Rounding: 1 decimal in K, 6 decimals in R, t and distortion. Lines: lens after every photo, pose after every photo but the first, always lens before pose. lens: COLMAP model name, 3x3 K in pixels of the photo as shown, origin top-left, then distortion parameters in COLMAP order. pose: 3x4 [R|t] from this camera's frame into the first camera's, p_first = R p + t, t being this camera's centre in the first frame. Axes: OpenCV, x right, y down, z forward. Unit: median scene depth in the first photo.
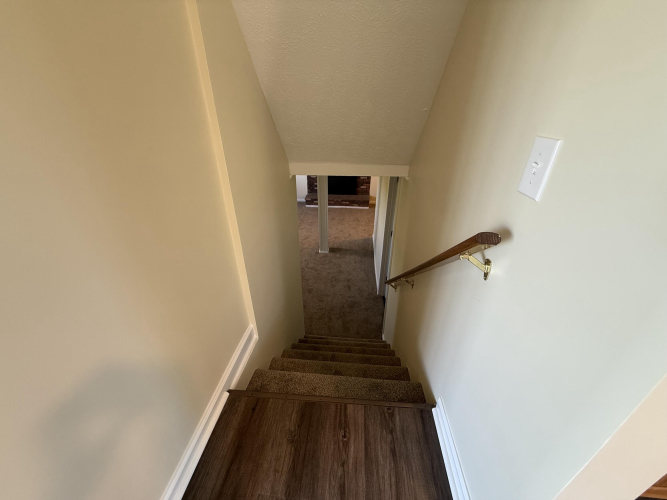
lens RADIAL K [[264.9, 0, 333.5], [0, 264.9, 250.0], [0, 0, 1]] dist [0.000020, -0.000082]
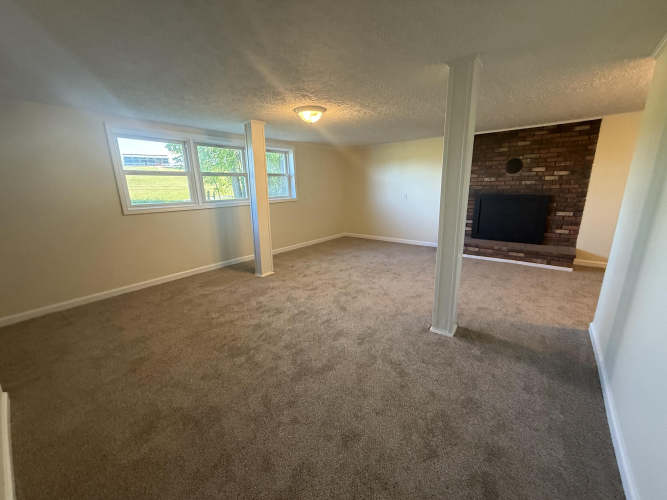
lens RADIAL K [[264.9, 0, 333.5], [0, 264.9, 250.0], [0, 0, 1]] dist [0.000020, -0.000082]
pose [[0.832548, 0.112524, -0.542404, 0.033849], [-0.239858, 0.955830, -0.169872, -0.005030], [0.499332, 0.271527, 0.822764, 0.479494]]
